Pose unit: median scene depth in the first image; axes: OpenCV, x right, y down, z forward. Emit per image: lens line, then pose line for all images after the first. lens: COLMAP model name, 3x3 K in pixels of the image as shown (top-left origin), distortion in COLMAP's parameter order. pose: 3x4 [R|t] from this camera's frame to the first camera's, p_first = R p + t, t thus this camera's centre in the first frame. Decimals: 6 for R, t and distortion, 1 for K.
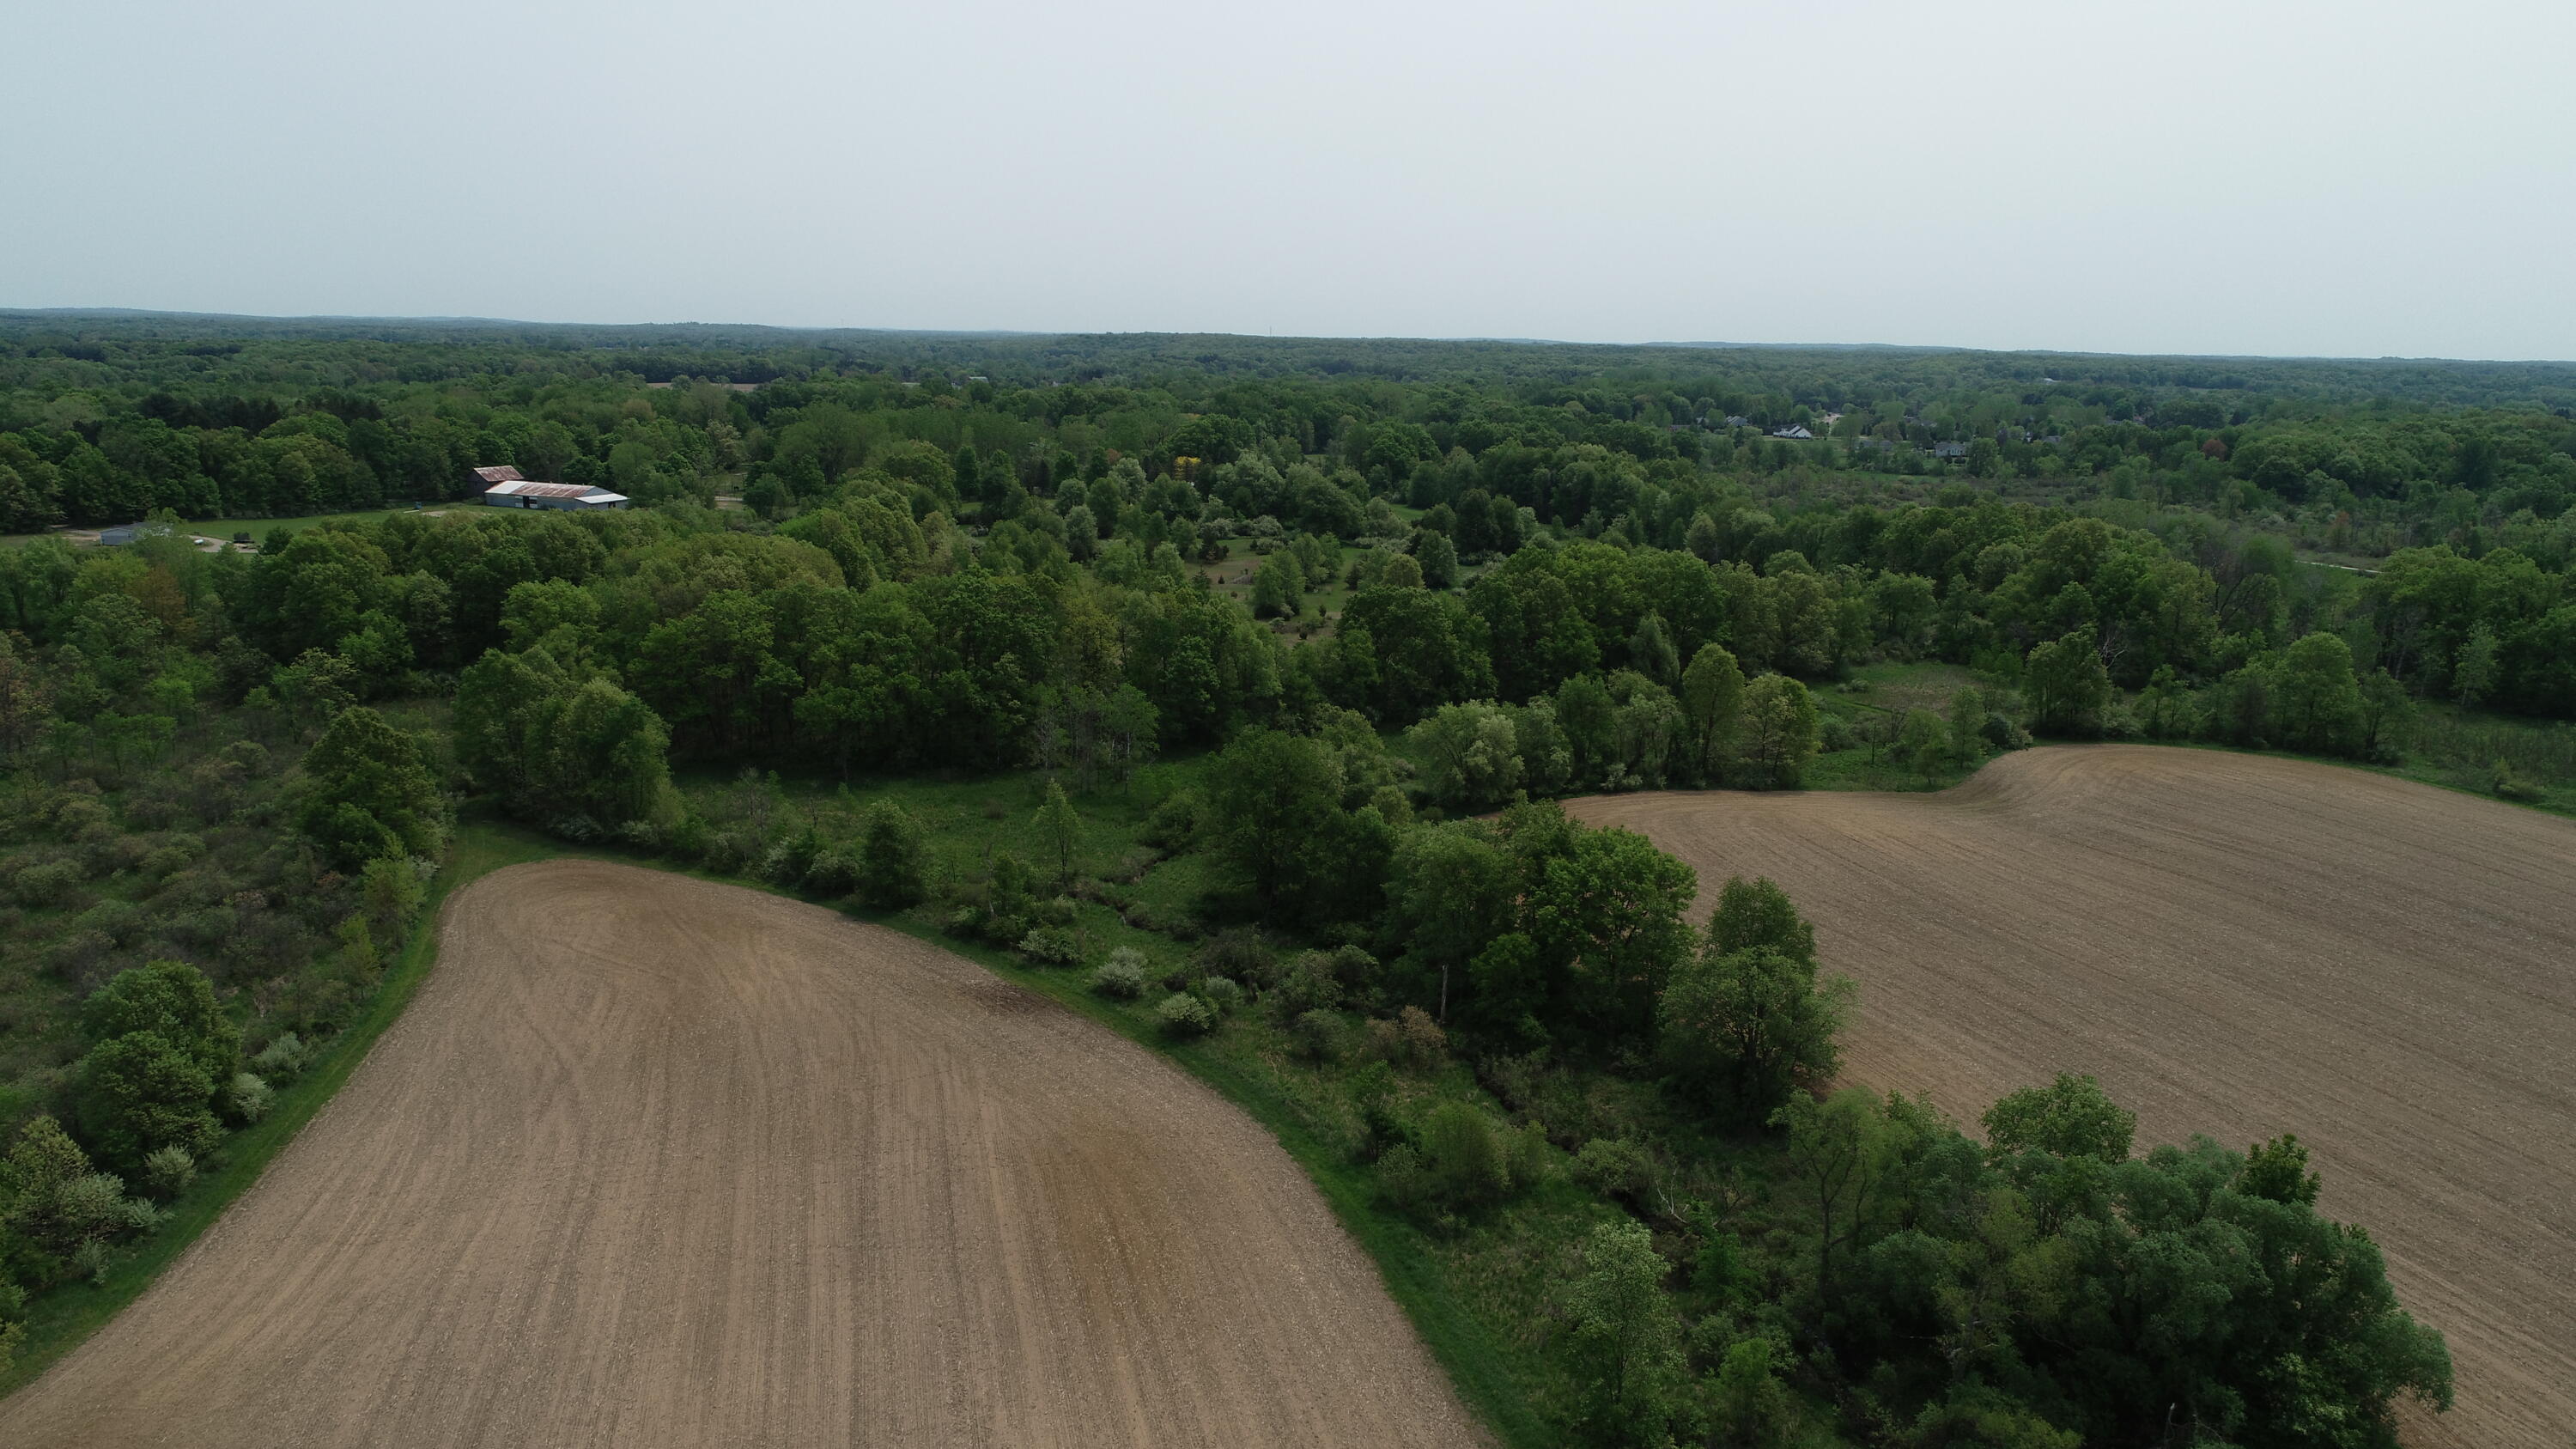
lens RADIAL K [[1728.5, 0, 1289.4], [0, 1728.5, 730.7], [0, 0, 1]] dist [0.001948, 0.000717]
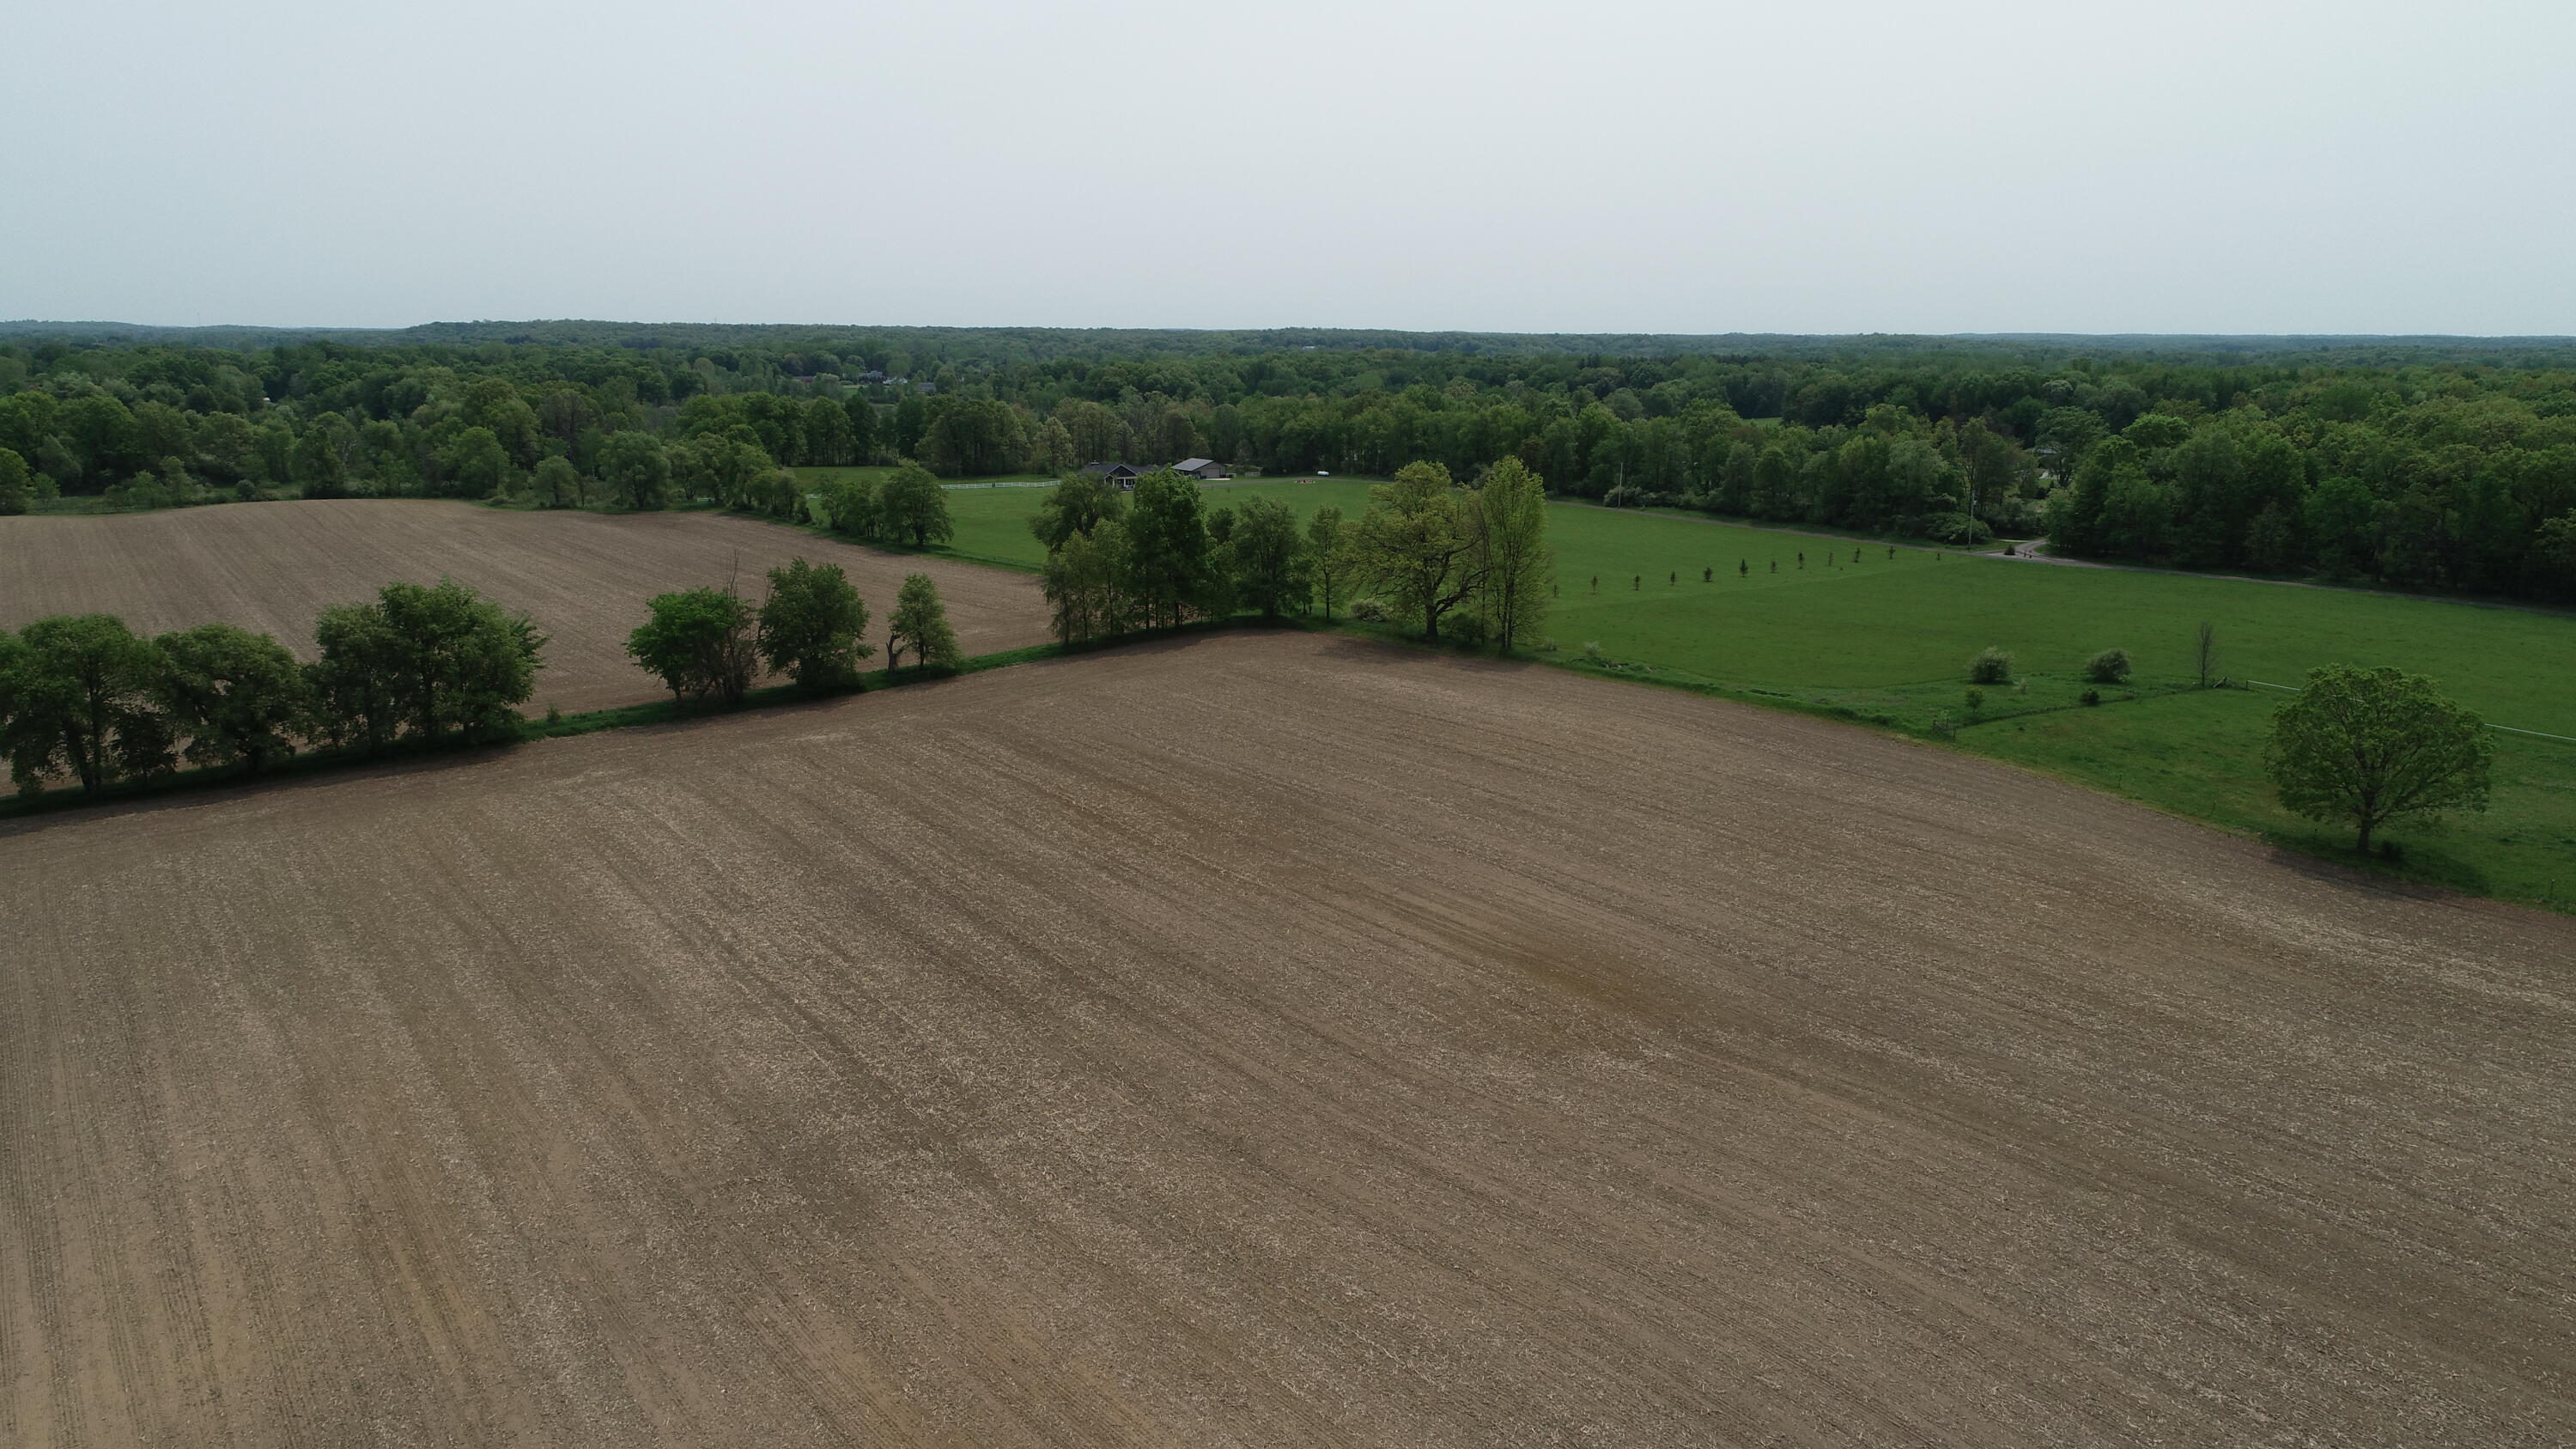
lens RADIAL K [[1728.5, 0, 1283.3], [0, 1728.5, 731.8], [0, 0, 1]] dist [0.001948, 0.000717]
pose [[0.963711, -0.074312, 0.256397, 1.040328], [0.073073, 0.997223, 0.014368, 0.310444], [-0.256752, 0.004889, 0.966465, -0.920048]]
